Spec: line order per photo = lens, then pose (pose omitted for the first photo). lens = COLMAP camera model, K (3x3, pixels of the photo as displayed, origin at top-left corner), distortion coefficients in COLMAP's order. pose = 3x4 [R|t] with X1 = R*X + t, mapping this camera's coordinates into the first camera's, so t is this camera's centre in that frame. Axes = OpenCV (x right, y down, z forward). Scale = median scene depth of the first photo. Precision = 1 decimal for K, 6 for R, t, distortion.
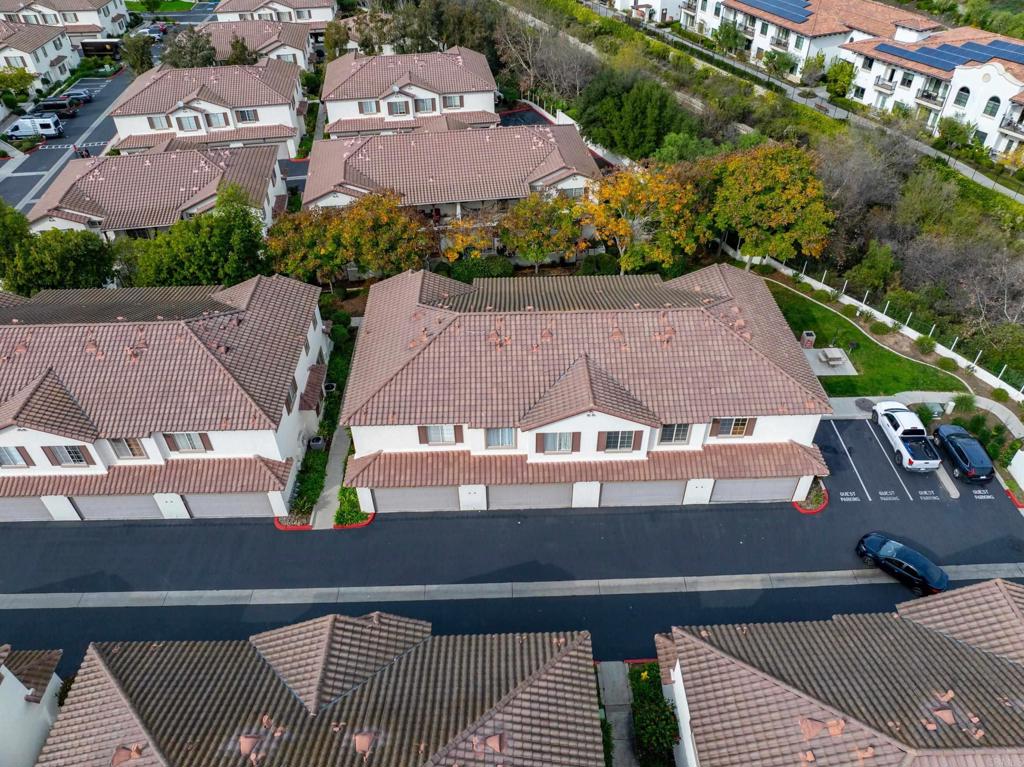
lens RADIAL K [[741.4, 0, 509.2], [0, 741.4, 388.1], [0, 0, 1]] dist [-0.038130, 0.016707]
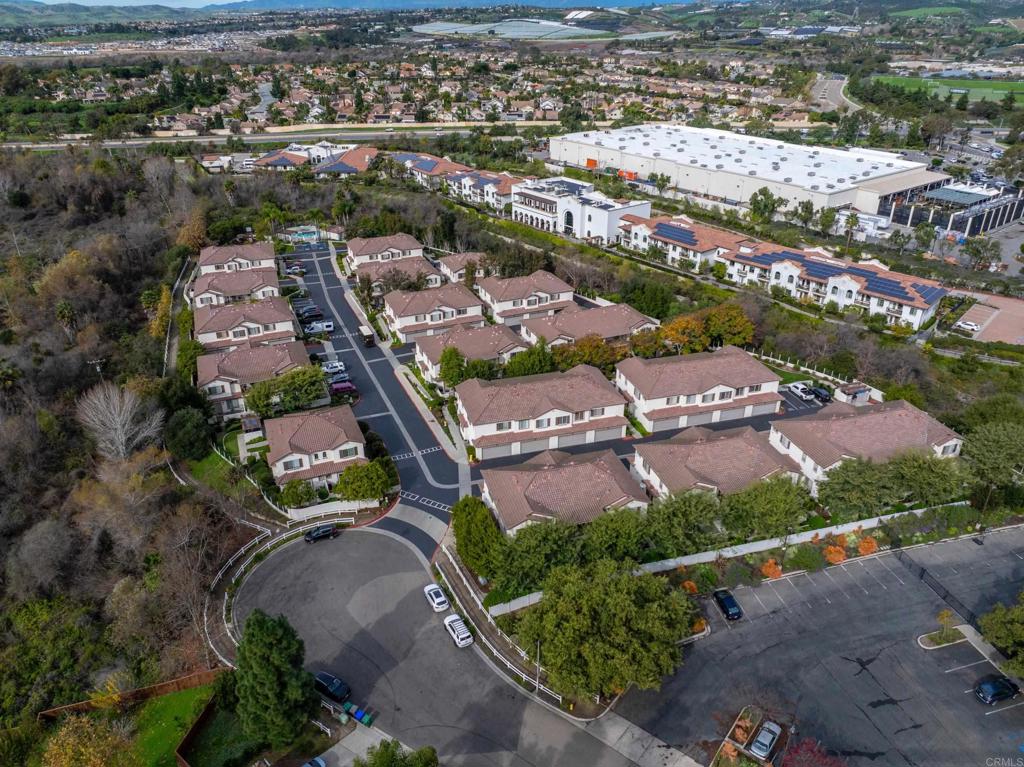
lens RADIAL K [[741.4, 0, 512.4], [0, 741.4, 379.8], [0, 0, 1]] dist [-0.038130, 0.016707]
pose [[0.967982, -0.107085, 0.227031, -0.700764], [0.156903, 0.964098, -0.214237, 0.262130], [-0.195938, 0.242999, 0.950031, -0.897623]]
